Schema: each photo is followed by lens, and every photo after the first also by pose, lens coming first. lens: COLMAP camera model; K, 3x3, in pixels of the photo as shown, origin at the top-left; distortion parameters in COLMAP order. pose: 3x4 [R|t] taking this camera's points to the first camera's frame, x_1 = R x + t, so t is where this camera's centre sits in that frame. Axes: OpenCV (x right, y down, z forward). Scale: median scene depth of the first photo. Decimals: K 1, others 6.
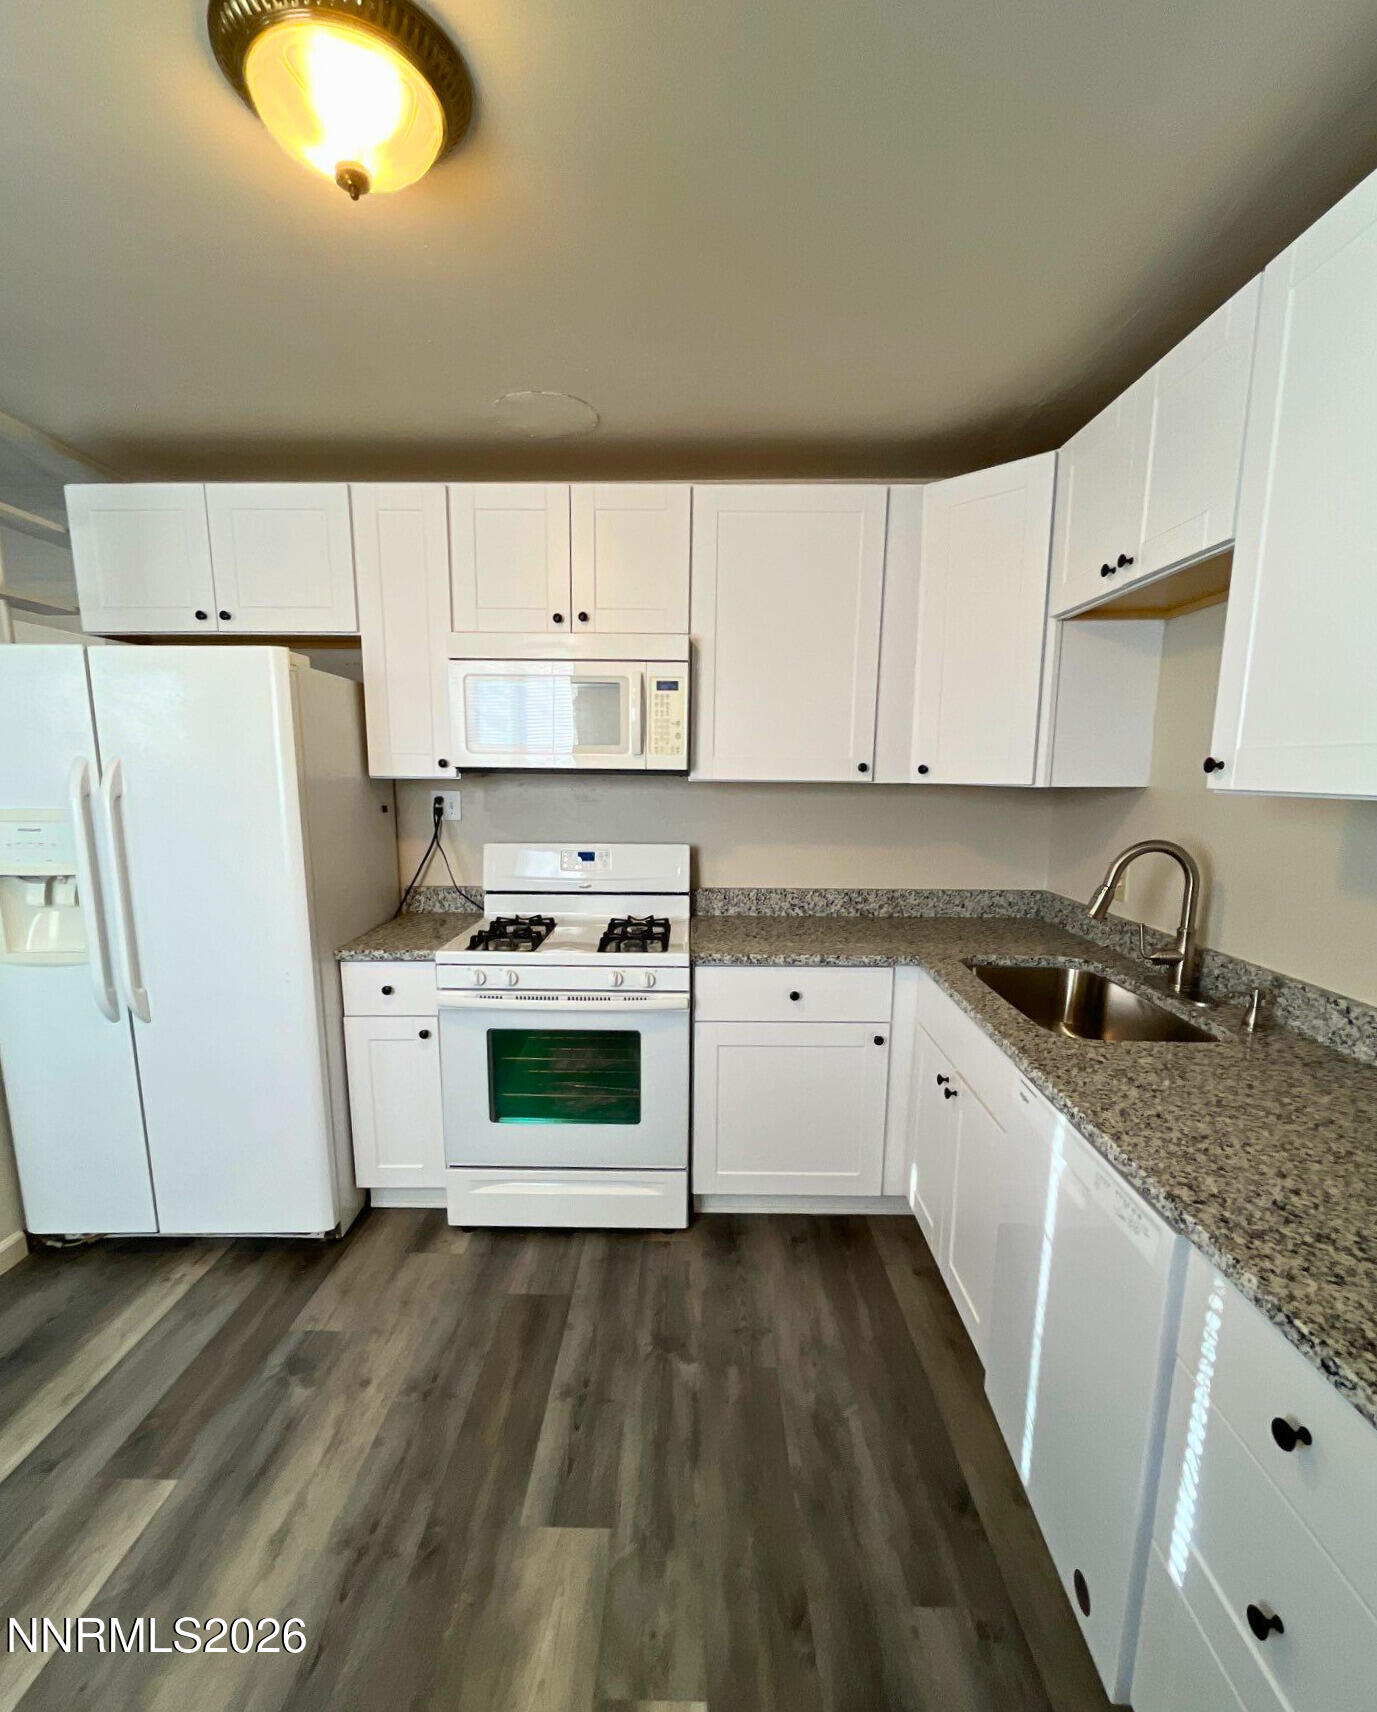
lens RADIAL K [[779.8, 0, 700.2], [0, 779.8, 907.4], [0, 0, 1]] dist [-0.001448, 0.000224]
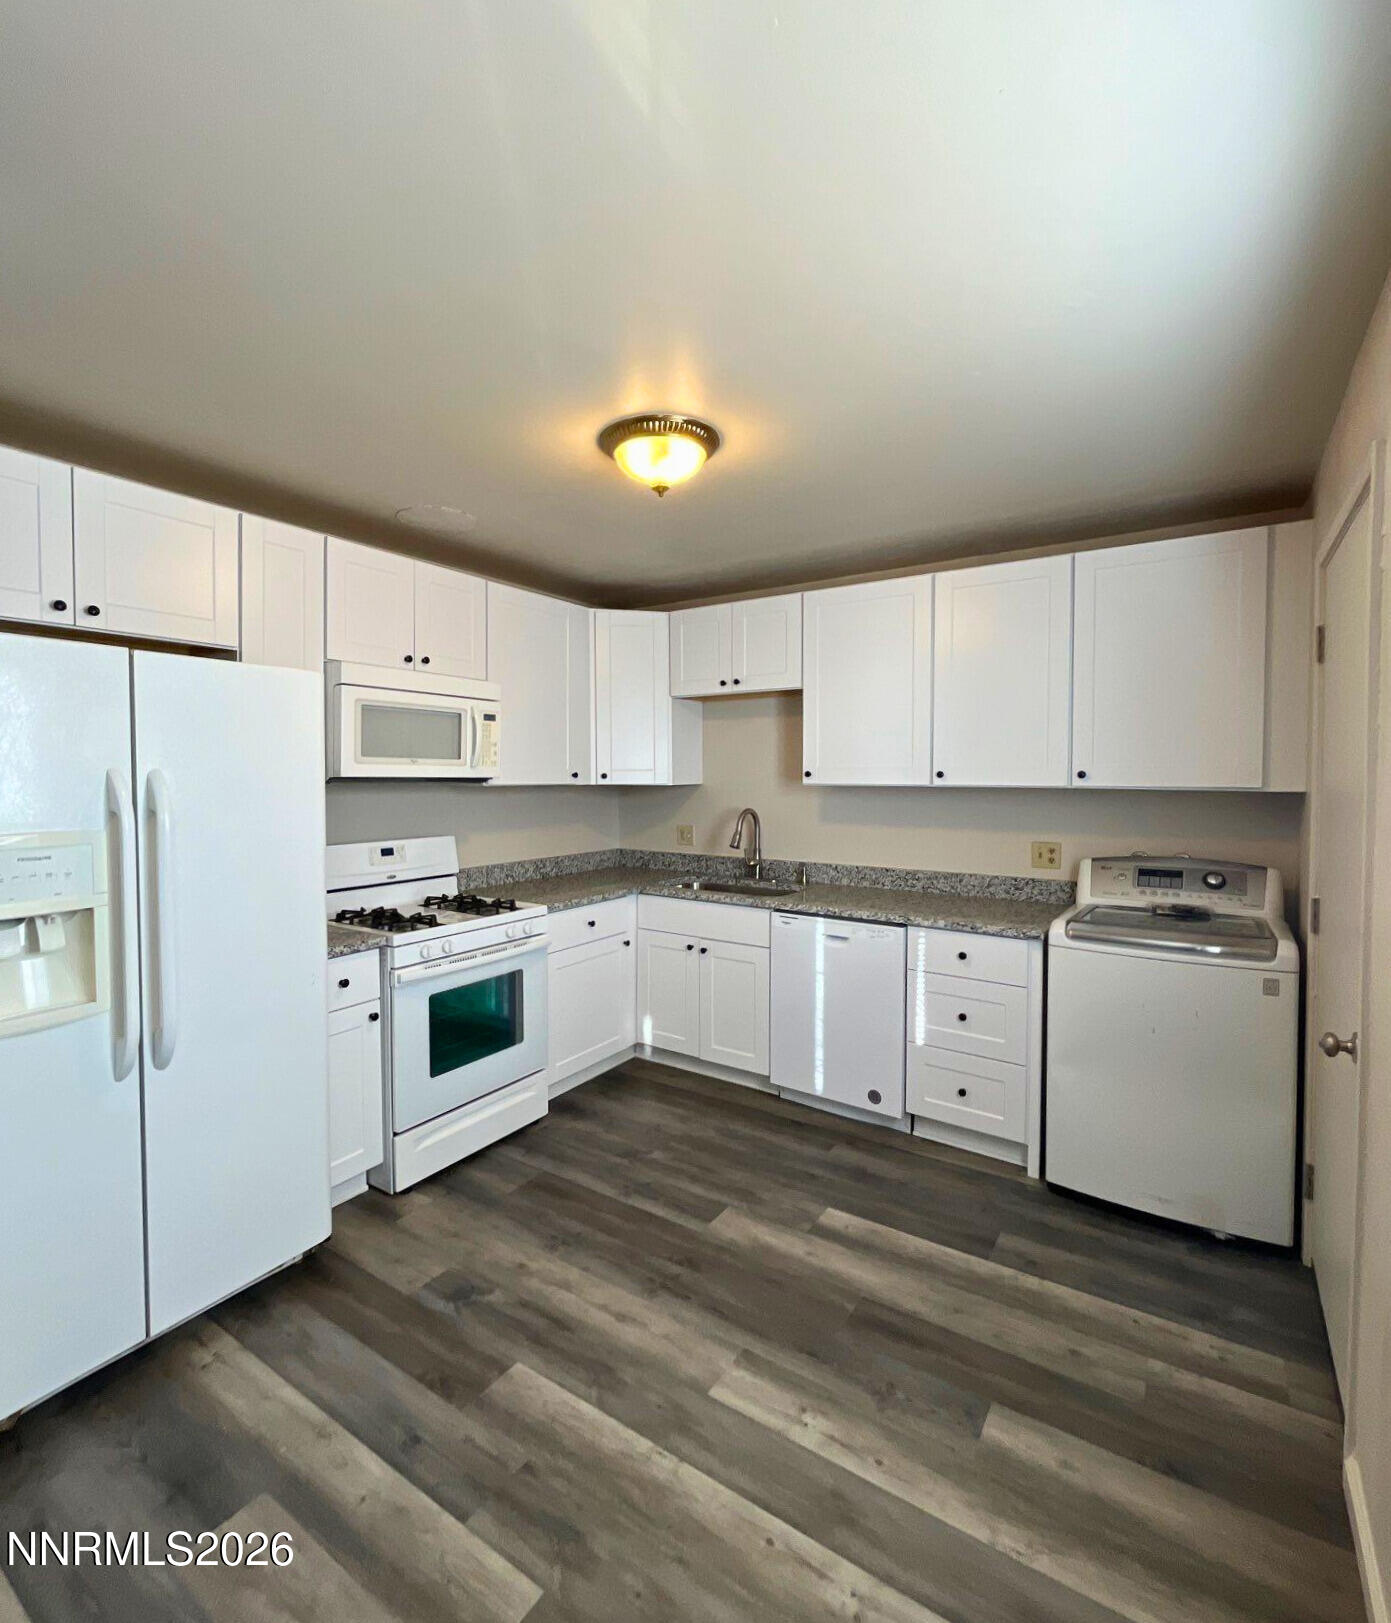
lens RADIAL K [[747.4, 0, 695.3], [0, 747.4, 801.2], [0, 0, 1]] dist [0.000213, 0.000325]
pose [[0.546806, -0.035694, 0.836498, -1.092810], [0.149232, 0.987248, -0.055424, -0.012781], [-0.823853, 0.155138, 0.545159, 0.004841]]
